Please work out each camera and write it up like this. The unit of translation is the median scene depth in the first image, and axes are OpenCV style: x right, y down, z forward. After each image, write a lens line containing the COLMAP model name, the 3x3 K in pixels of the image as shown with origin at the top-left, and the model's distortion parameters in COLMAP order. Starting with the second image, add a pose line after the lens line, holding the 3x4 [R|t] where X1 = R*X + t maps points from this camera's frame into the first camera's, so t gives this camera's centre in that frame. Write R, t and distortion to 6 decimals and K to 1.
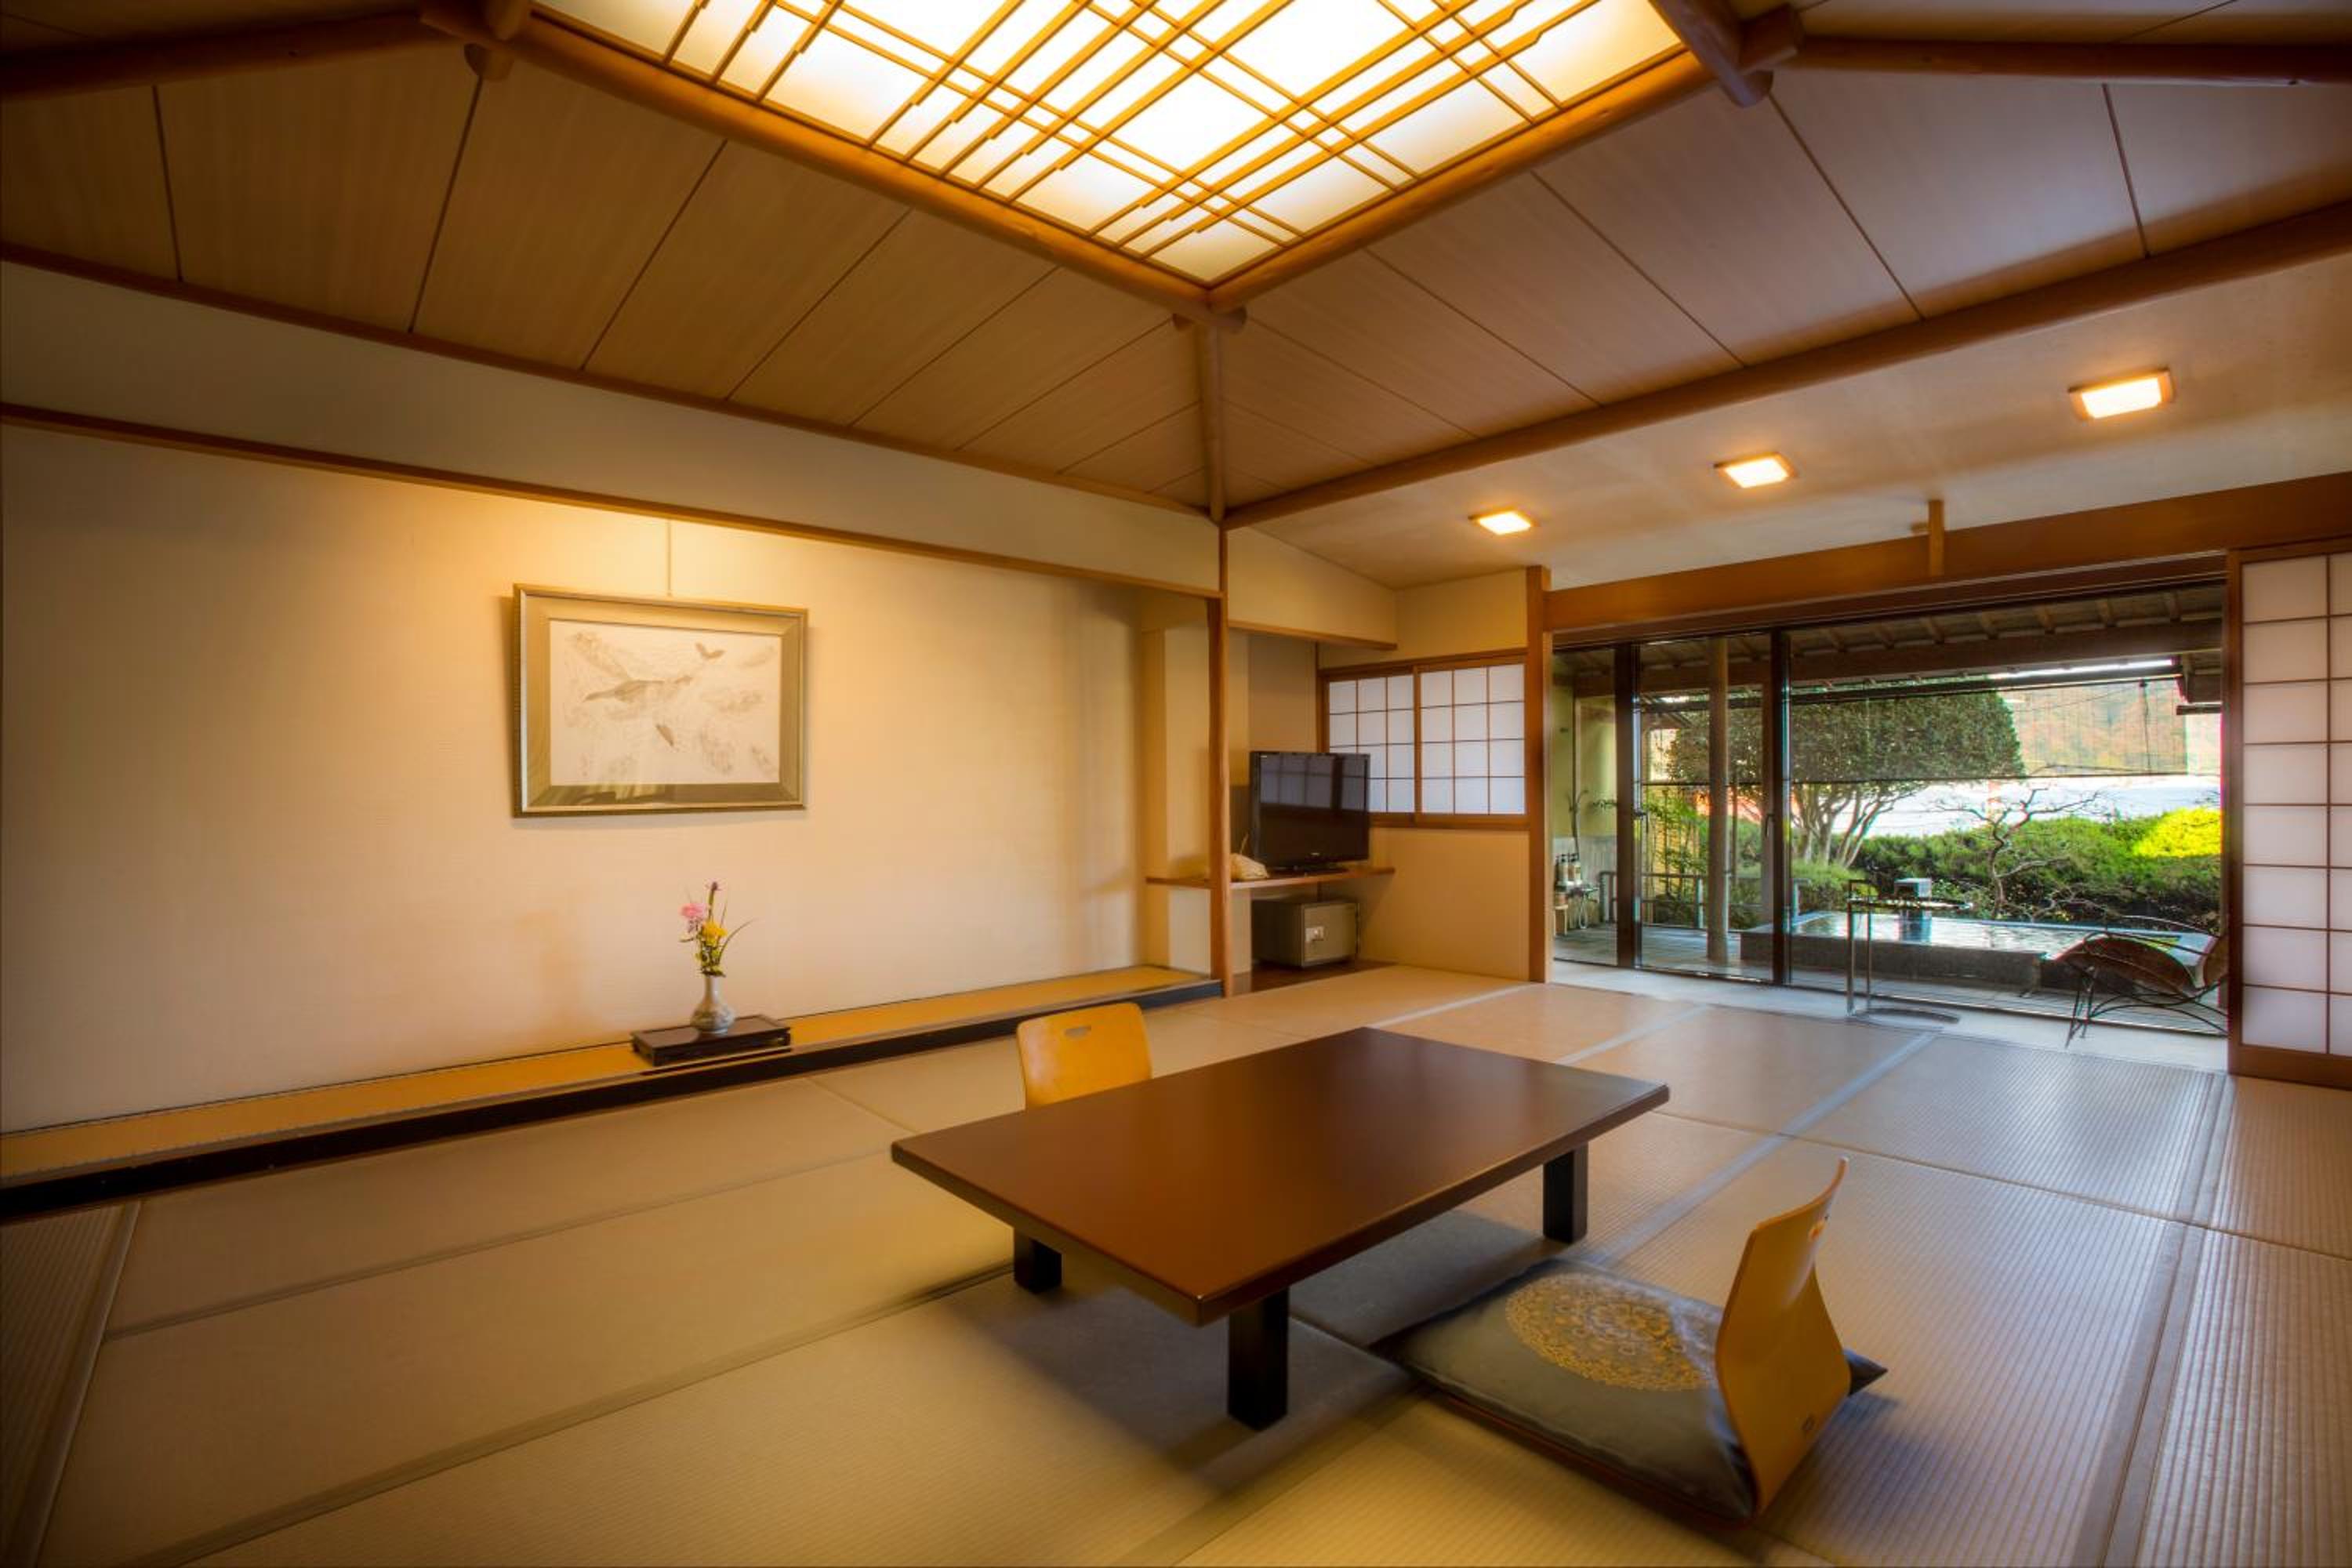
lens RADIAL K [[1036.4, 0, 1166.7], [0, 1036.4, 797.3], [0, 0, 1]] dist [-0.022474, 0.000176]
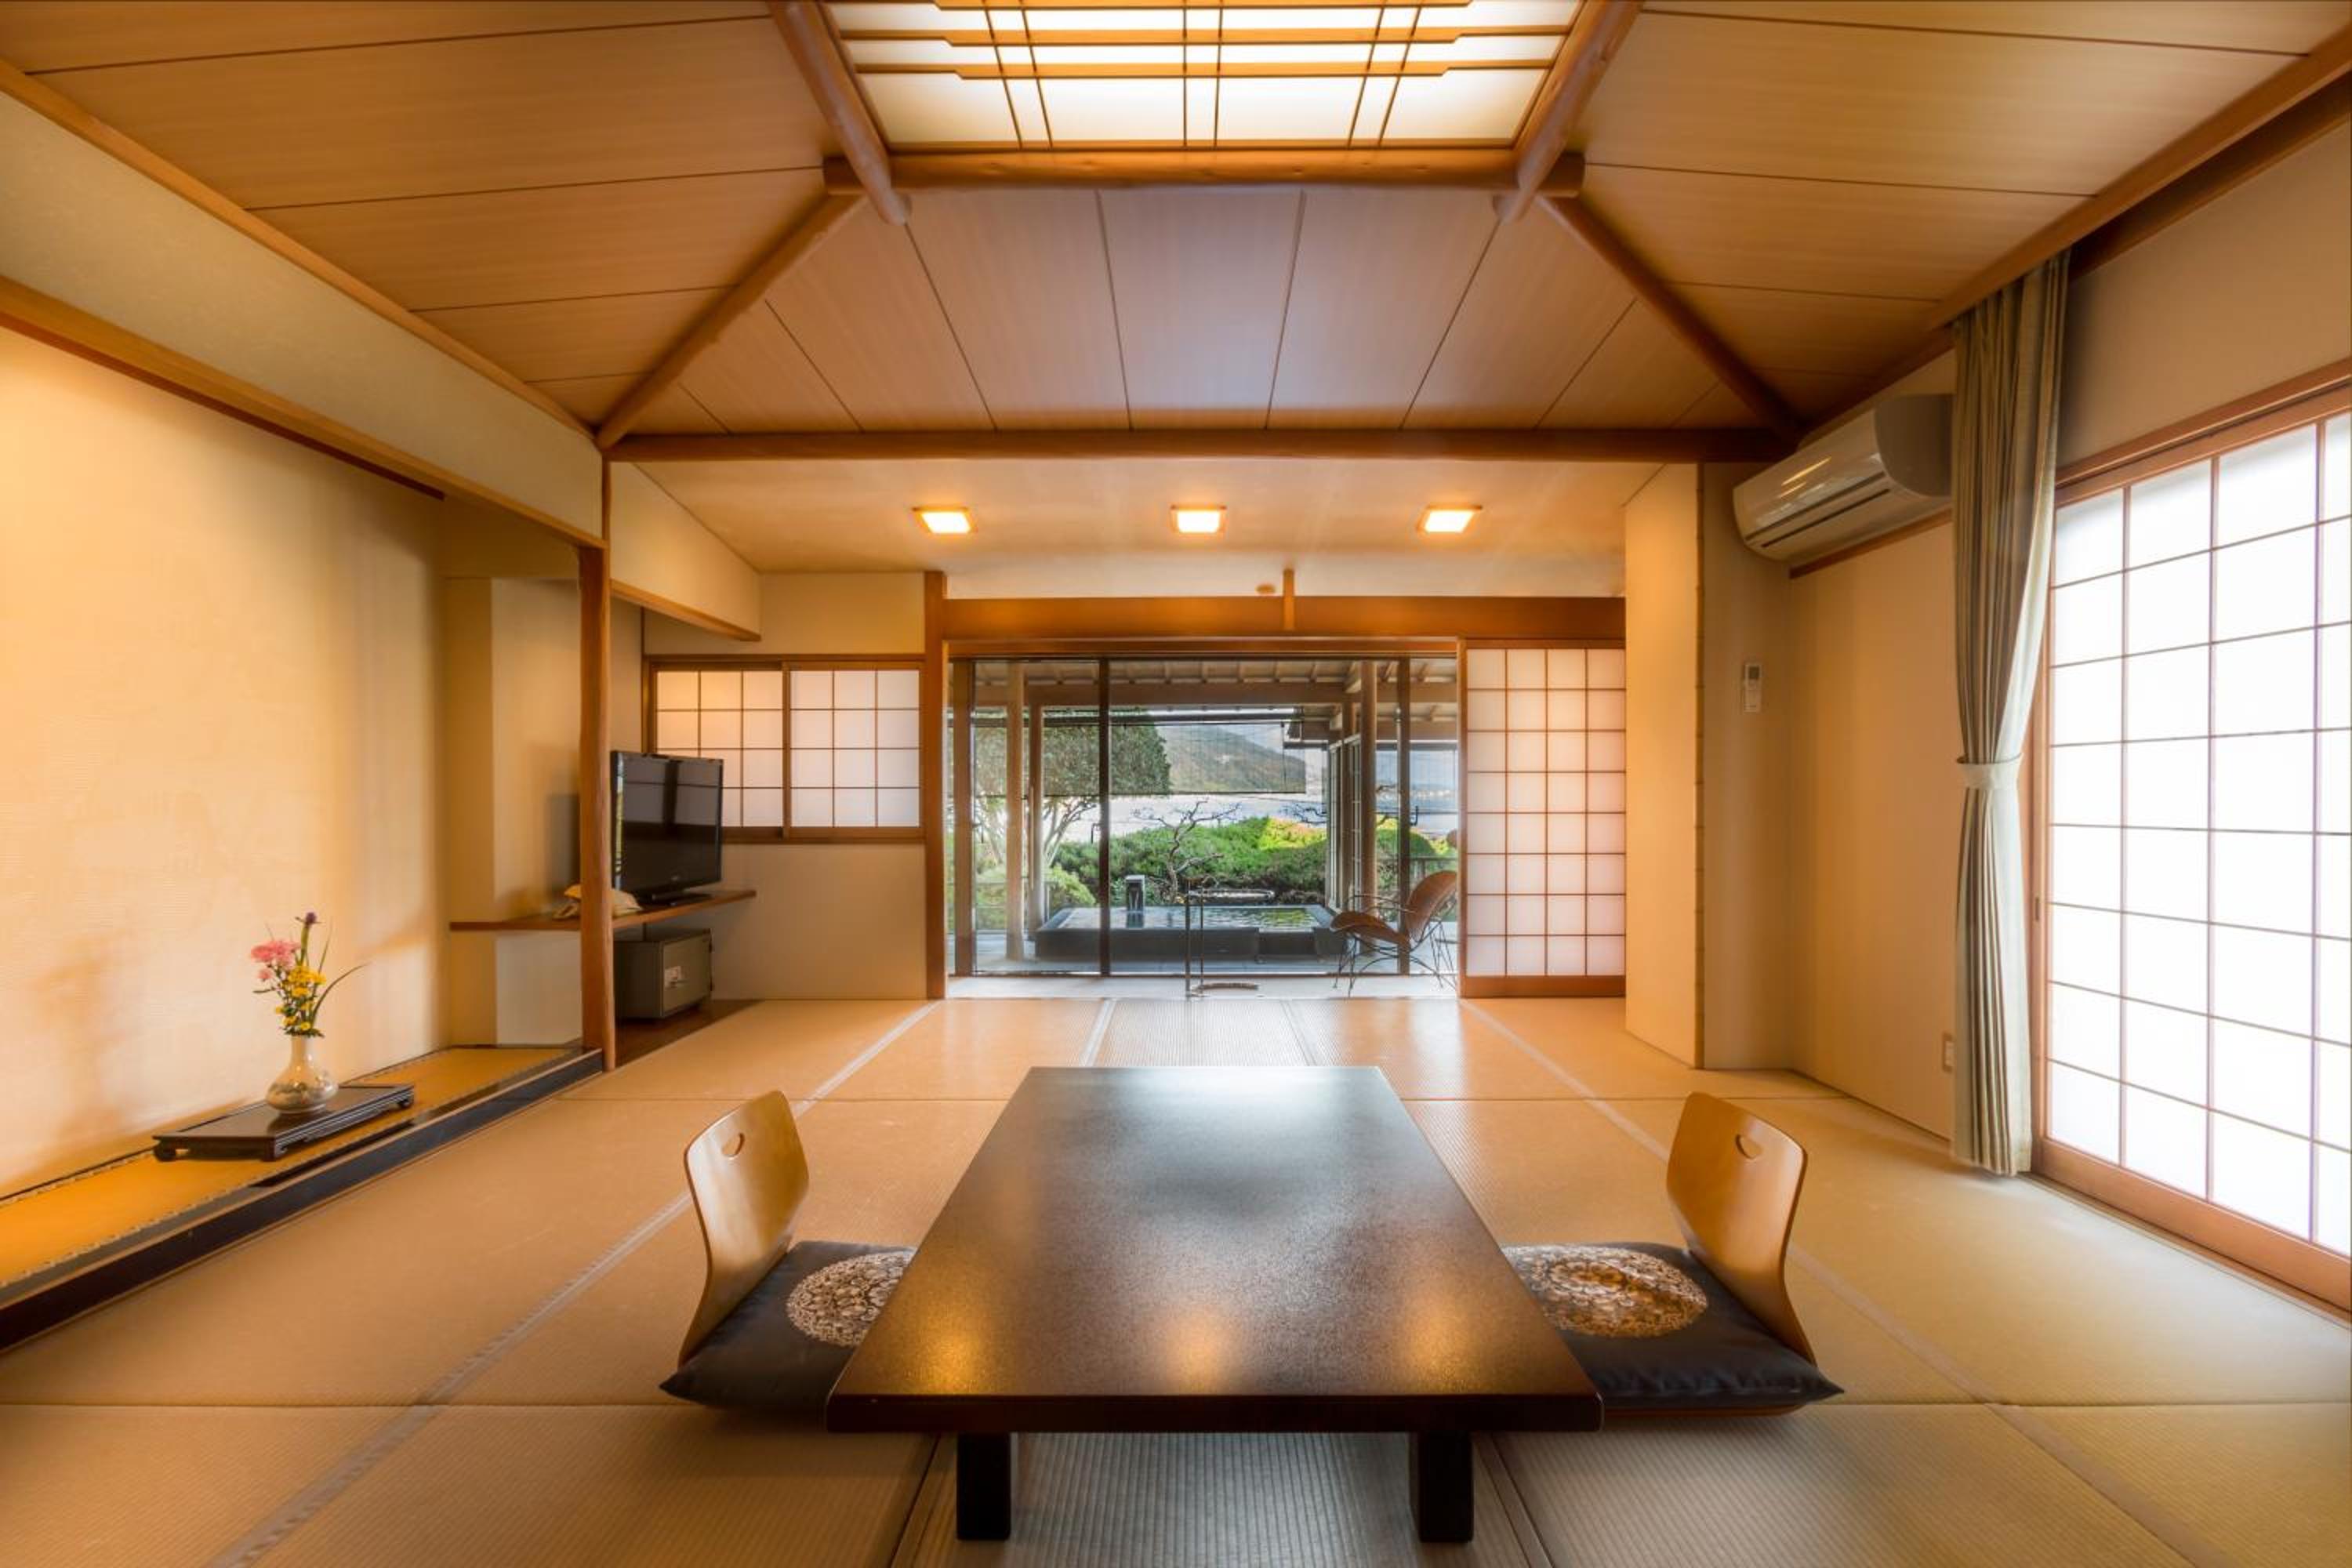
lens RADIAL K [[1036.4, 0, 1170.0], [0, 1036.4, 786.4], [0, 0, 1]] dist [-0.022474, 0.000176]
pose [[0.701671, 0.014700, 0.712349, -0.165328], [-0.000006, 0.999787, -0.020625, -0.001179], [-0.712501, 0.014468, 0.701522, 0.149303]]
